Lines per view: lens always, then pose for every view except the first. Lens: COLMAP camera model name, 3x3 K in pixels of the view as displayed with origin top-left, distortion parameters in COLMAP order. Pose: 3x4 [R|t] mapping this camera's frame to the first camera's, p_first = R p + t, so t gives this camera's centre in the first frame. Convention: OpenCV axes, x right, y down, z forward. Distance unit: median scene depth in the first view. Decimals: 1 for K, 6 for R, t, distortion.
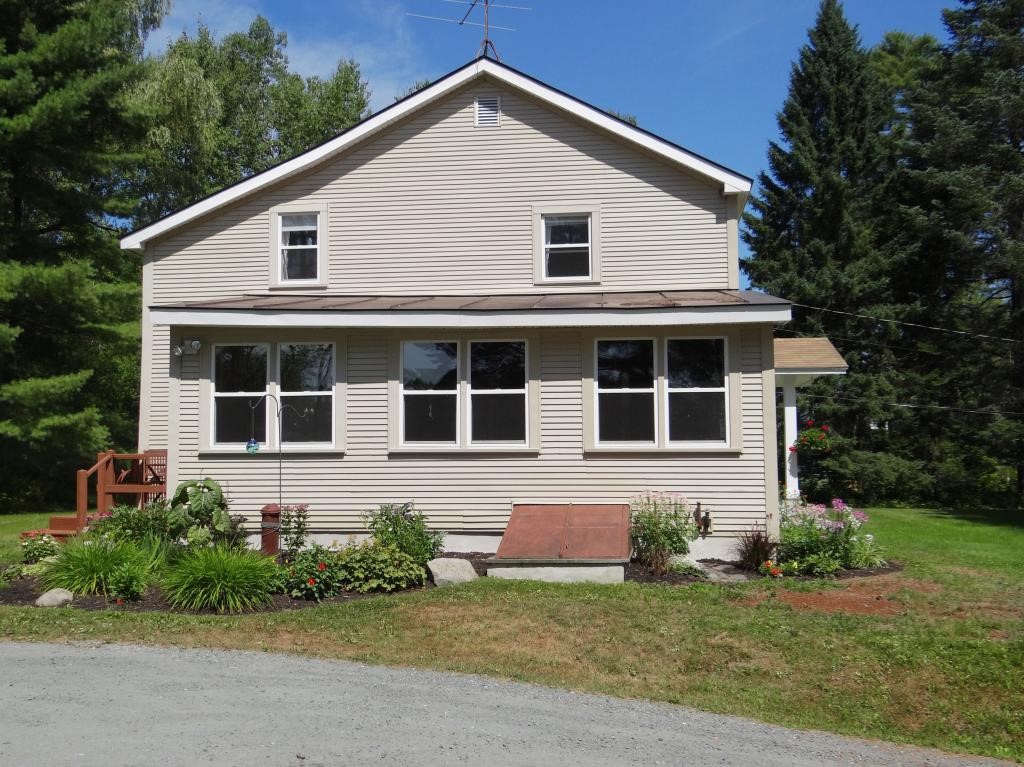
lens RADIAL K [[1024.0, 0, 513.6], [0, 1024.0, 386.2], [0, 0, 1]] dist [0.017891, 0.000000]
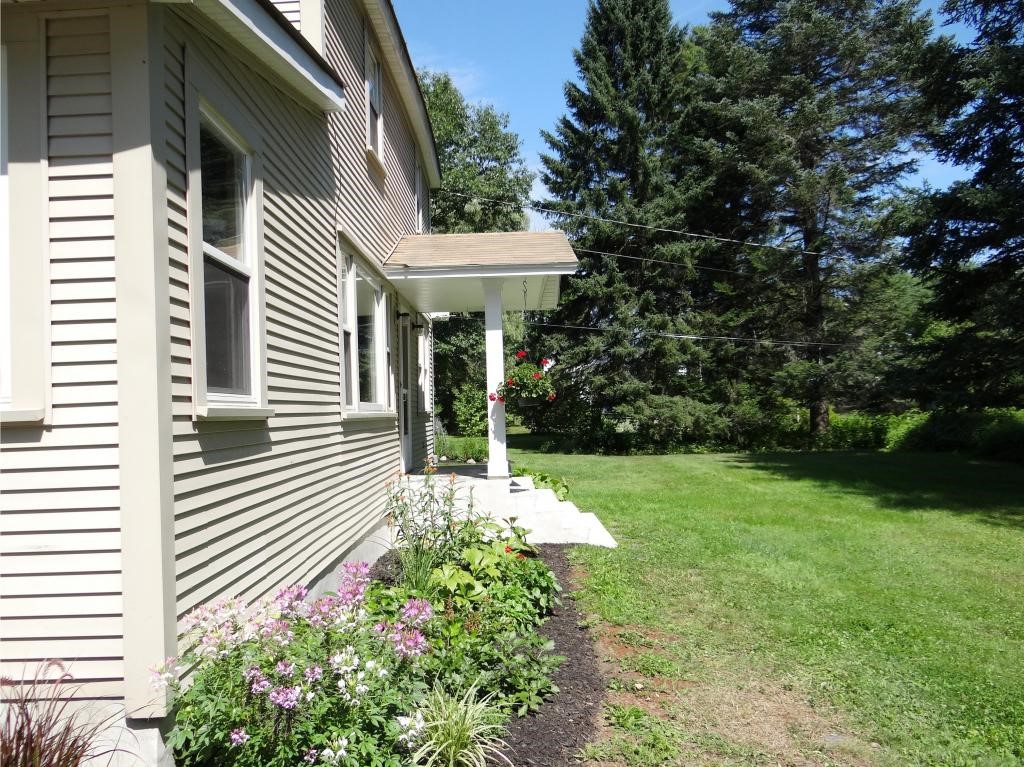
lens RADIAL K [[796.4, 0, 509.9], [0, 796.4, 385.2], [0, 0, 1]] dist [-0.033444, 0.022846]
pose [[0.994257, -0.022986, 0.104524, 0.121078], [0.018202, 0.998752, 0.046499, 0.016302], [-0.105462, -0.044329, 0.993435, 0.270577]]
